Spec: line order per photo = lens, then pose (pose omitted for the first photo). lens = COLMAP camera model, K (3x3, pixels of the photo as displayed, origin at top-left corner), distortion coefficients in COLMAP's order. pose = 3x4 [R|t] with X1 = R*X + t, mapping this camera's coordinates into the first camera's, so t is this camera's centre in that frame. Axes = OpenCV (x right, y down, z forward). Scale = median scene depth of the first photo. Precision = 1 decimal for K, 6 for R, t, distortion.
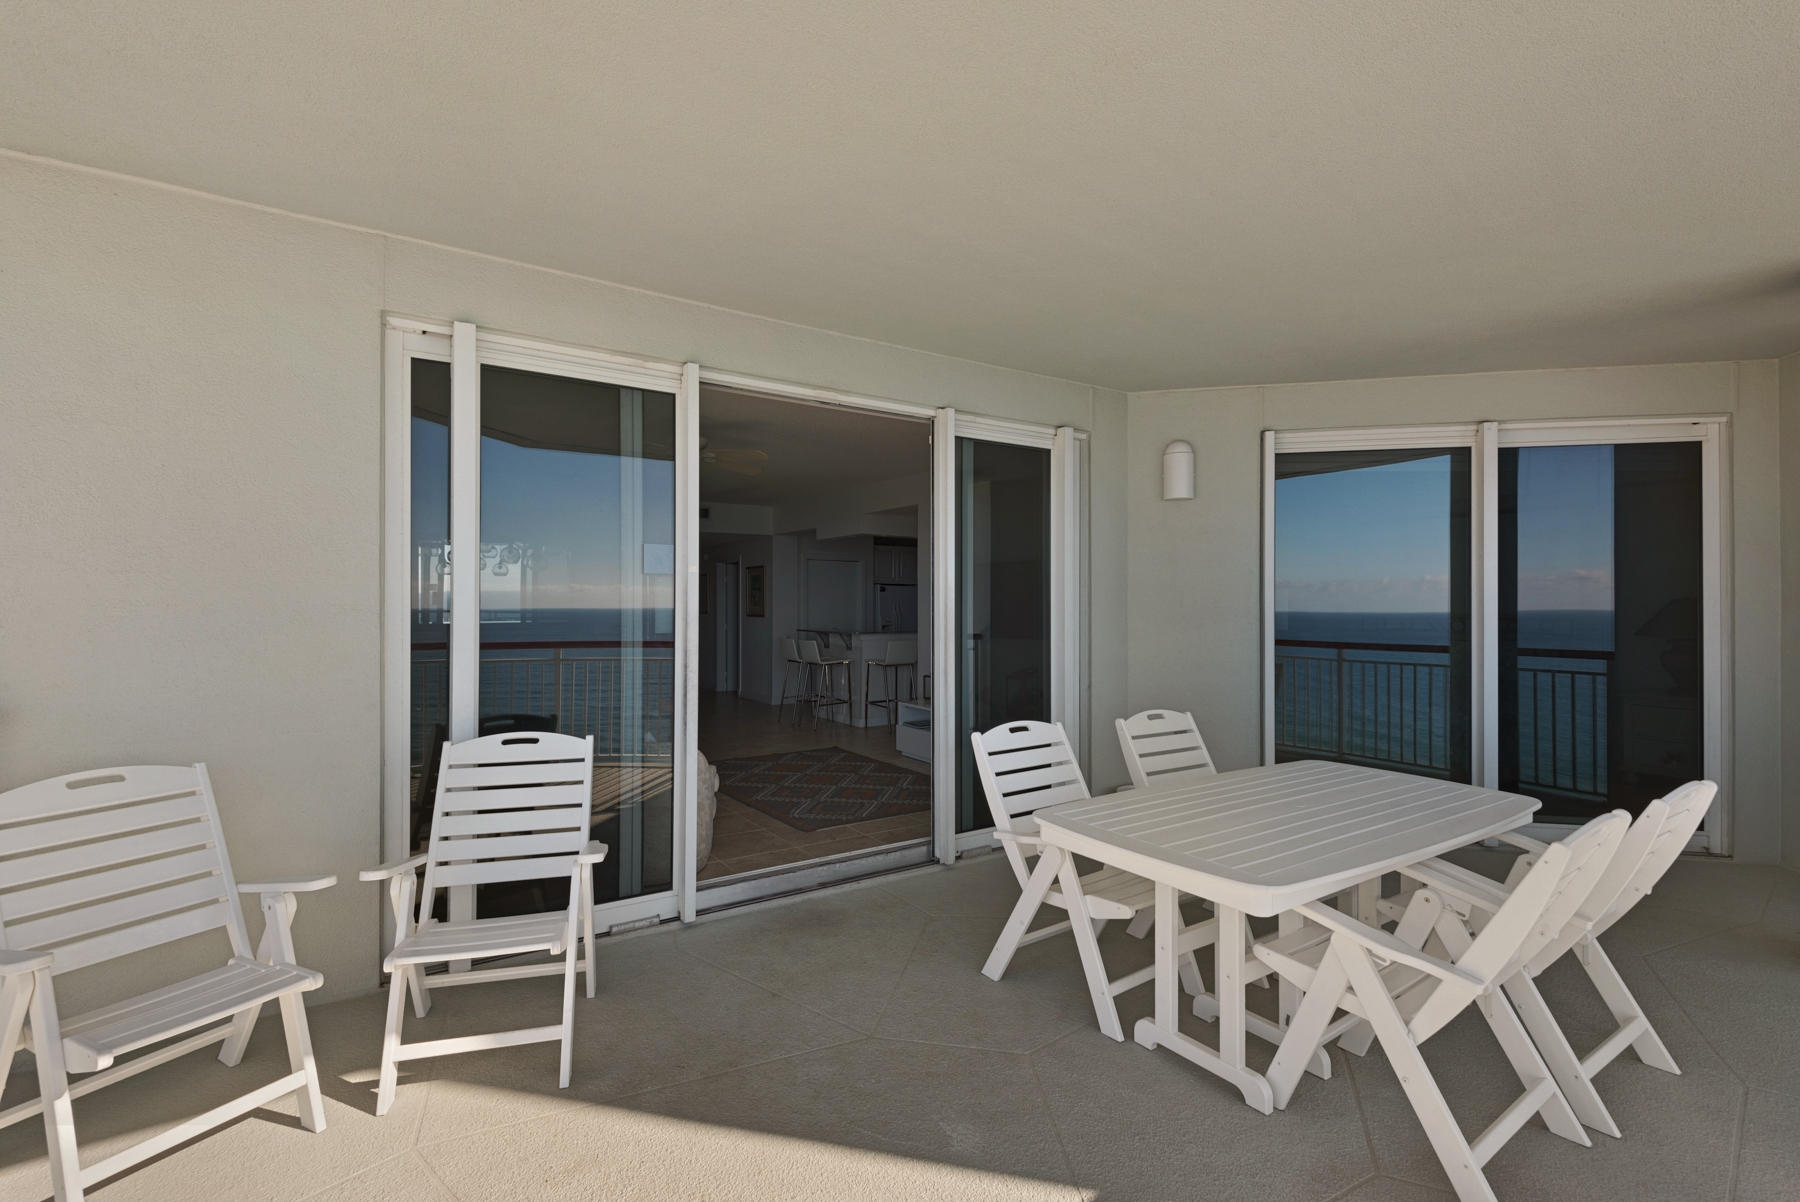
lens RADIAL K [[807.6, 0, 894.8], [0, 807.6, 596.6], [0, 0, 1]] dist [0.029924, -0.017541]
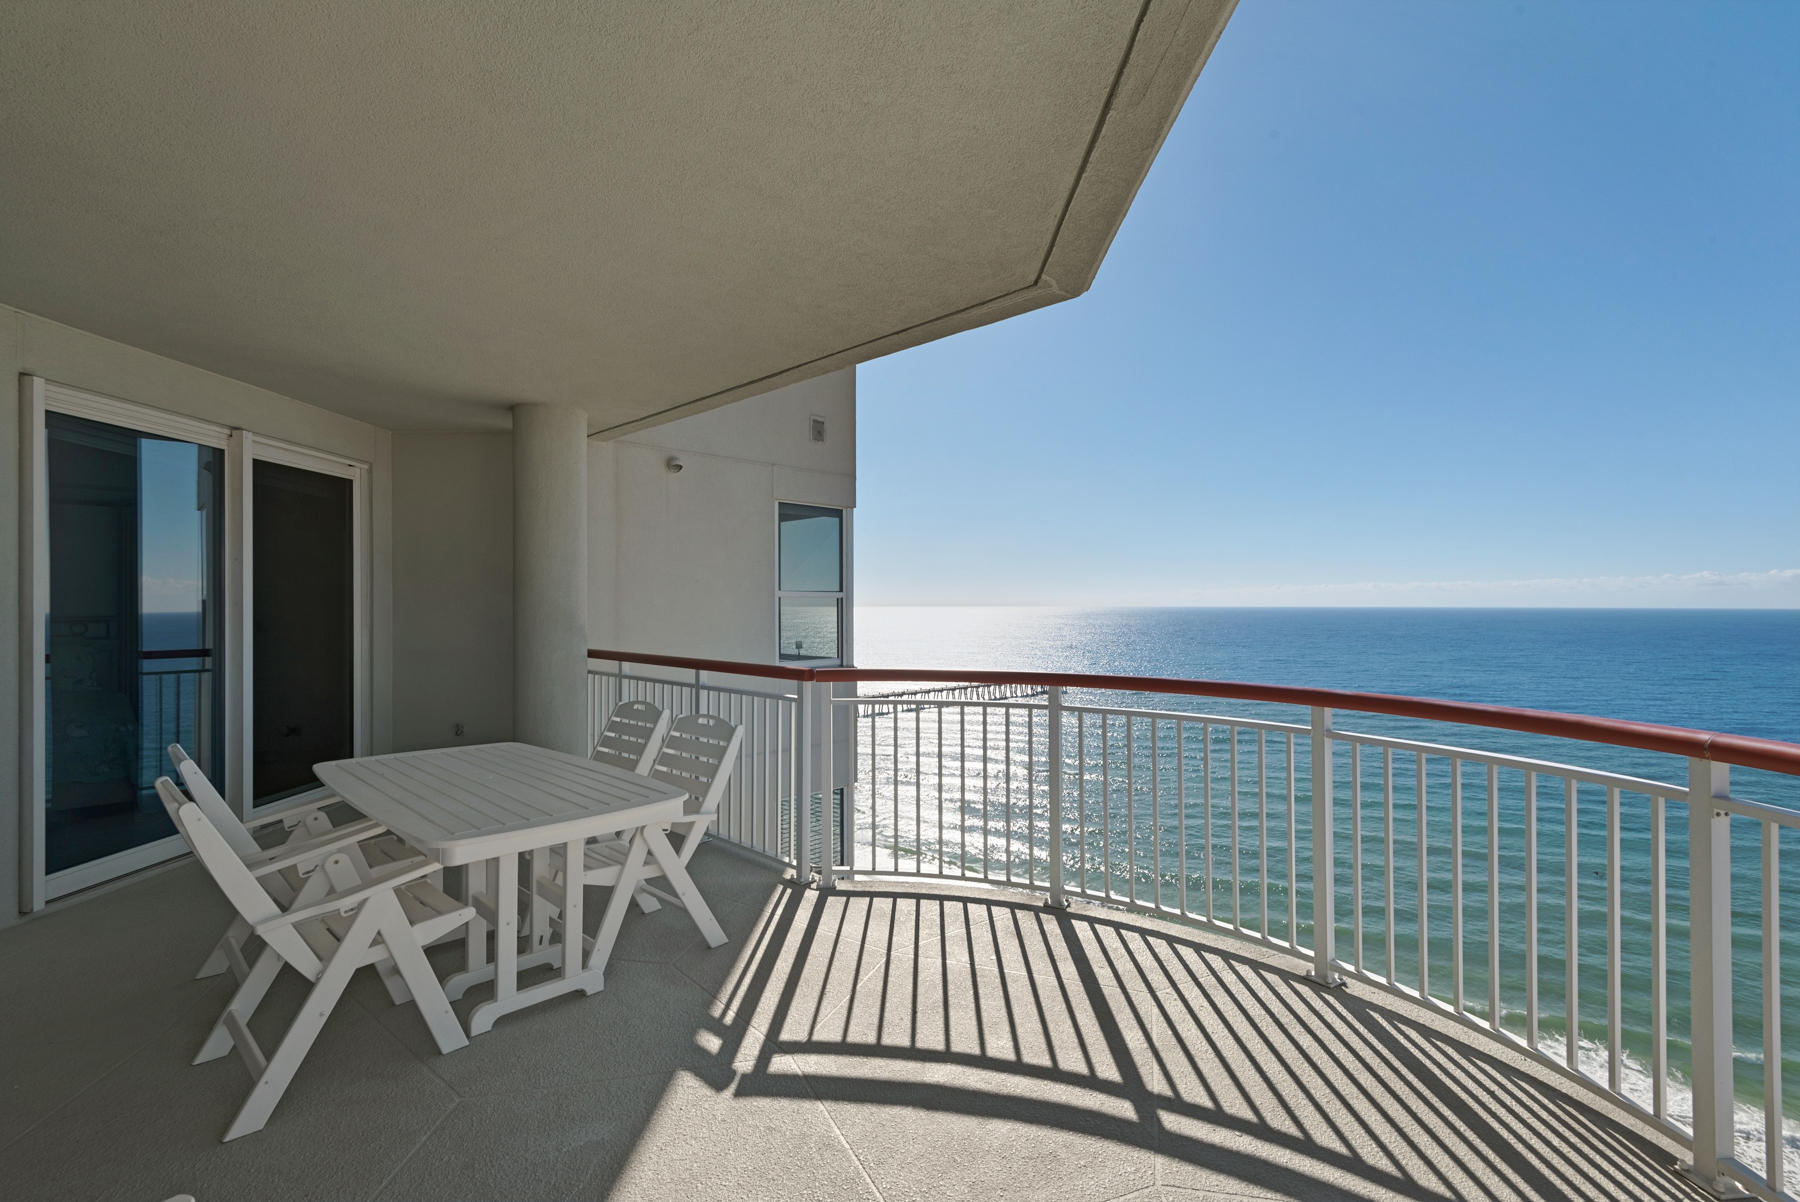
lens RADIAL K [[807.6, 0, 894.8], [0, 807.6, 596.6], [0, 0, 1]] dist [0.029924, -0.017541]
pose [[-0.190963, 0.004318, 0.981588, -0.741187], [-0.003208, 0.999982, -0.005023, 0.001823], [-0.981592, -0.004108, -0.190946, 0.626484]]
